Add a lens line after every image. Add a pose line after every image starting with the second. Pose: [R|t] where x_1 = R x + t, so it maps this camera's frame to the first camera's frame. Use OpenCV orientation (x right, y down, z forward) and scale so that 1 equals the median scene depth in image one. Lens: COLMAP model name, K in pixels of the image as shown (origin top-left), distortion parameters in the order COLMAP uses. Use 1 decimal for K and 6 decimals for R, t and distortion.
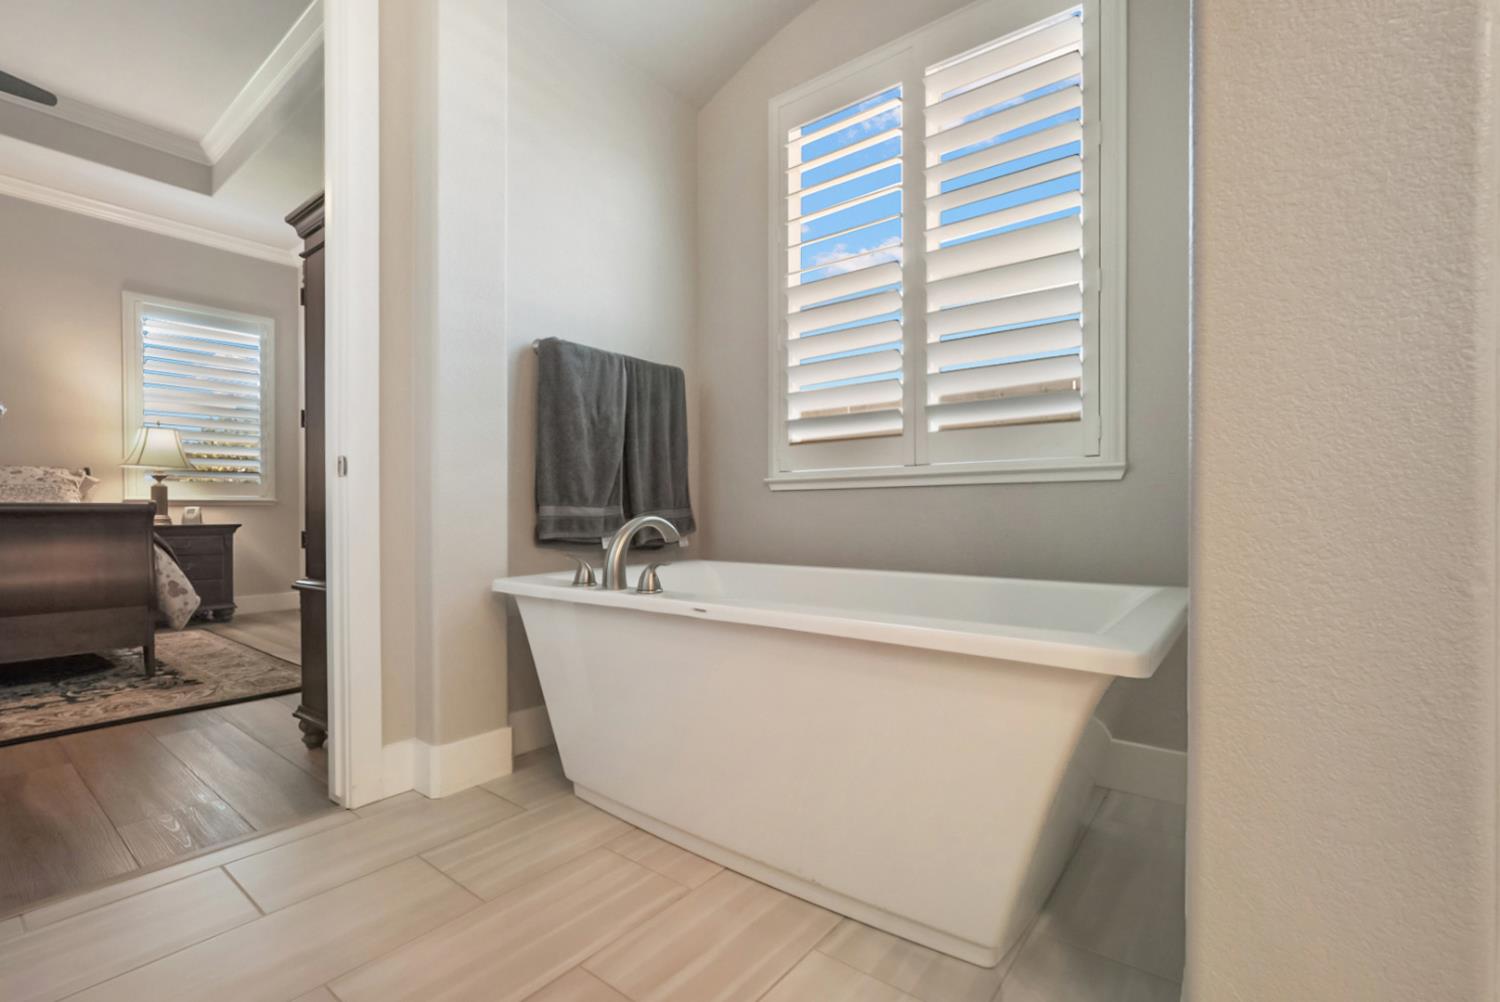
lens RADIAL K [[665.5, 0, 750.0], [0, 665.5, 501.0], [0, 0, 1]] dist [-0.013189, 0.000179]
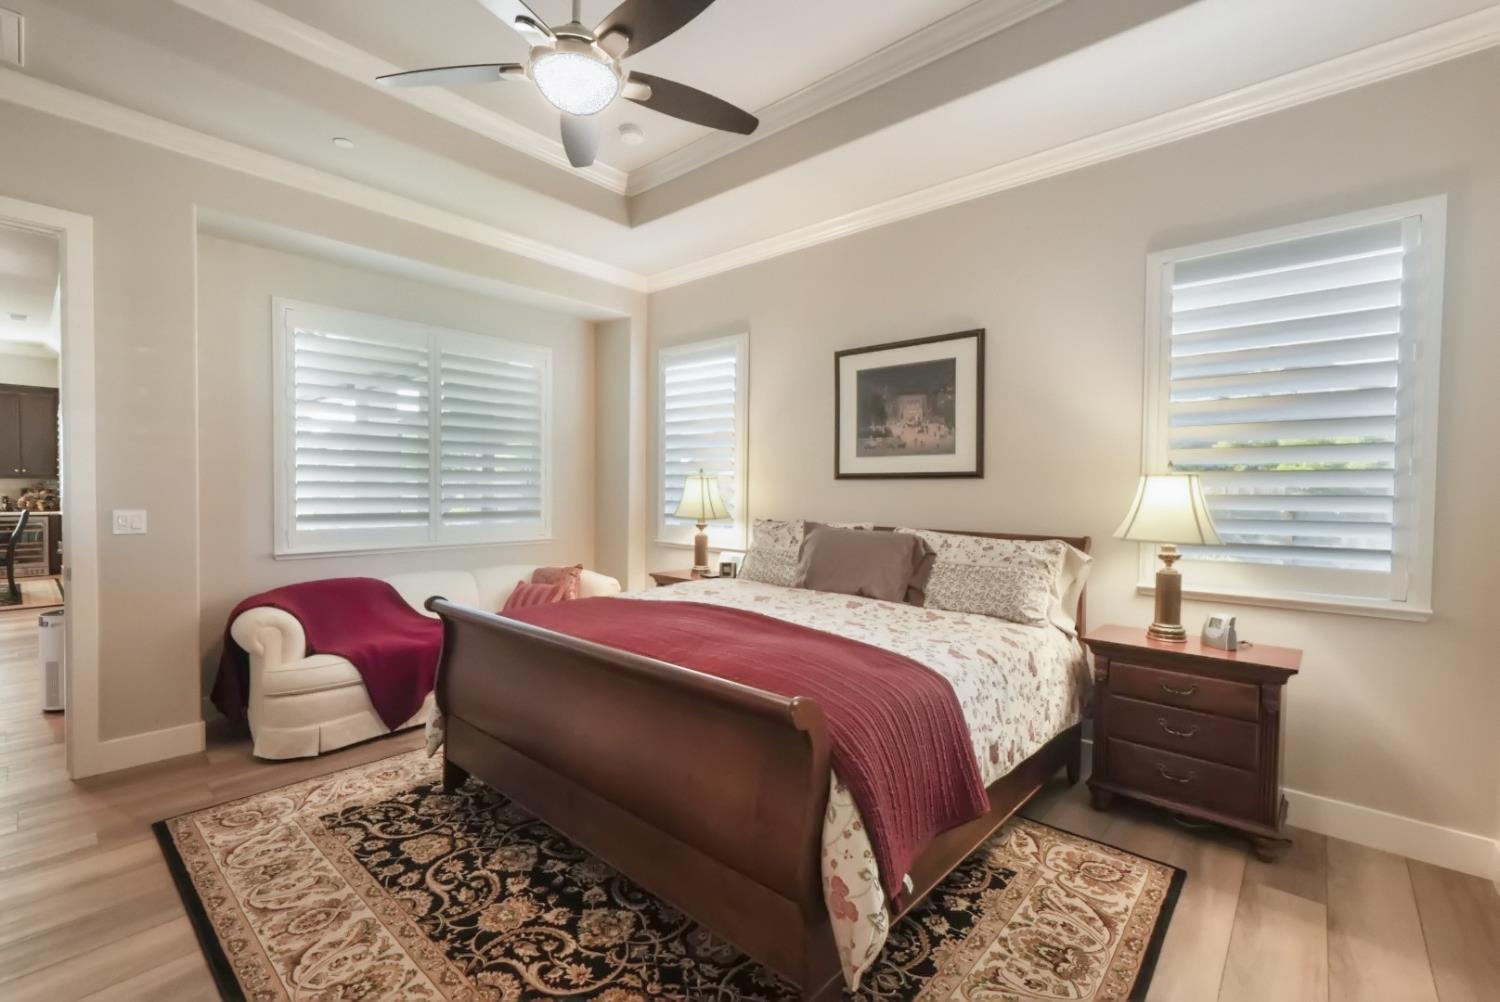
lens RADIAL K [[656.1, 0, 750.0], [0, 656.1, 501.0], [0, 0, 1]] dist [-0.012318, 0.000582]
pose [[-0.055895, 0.019034, -0.998255, -0.180943], [-0.000035, 0.999818, 0.019066, -0.058138], [0.998437, 0.001101, -0.055884, 0.396923]]
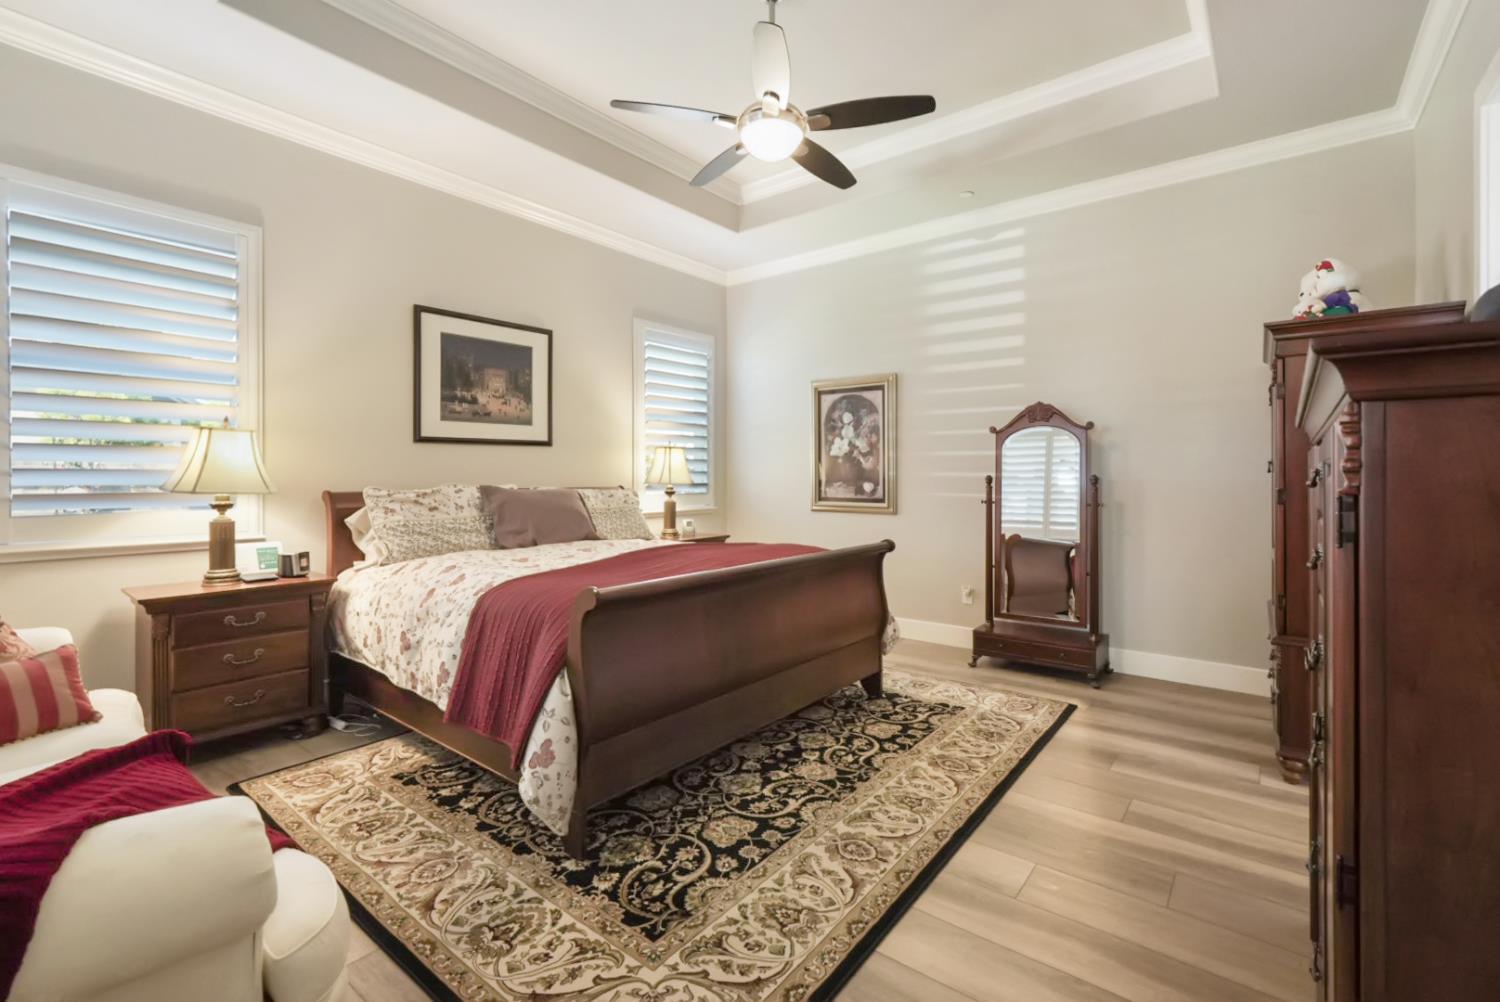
lens RADIAL K [[659.5, 0, 758.9], [0, 659.5, 468.8], [0, 0, 1]] dist [0.001446, 0.000510]
pose [[1.000000, -0.000045, -0.000435, -0.451972], [0.000048, 0.999977, 0.006731, -0.049475], [0.000434, -0.006731, 0.999977, -0.042881]]
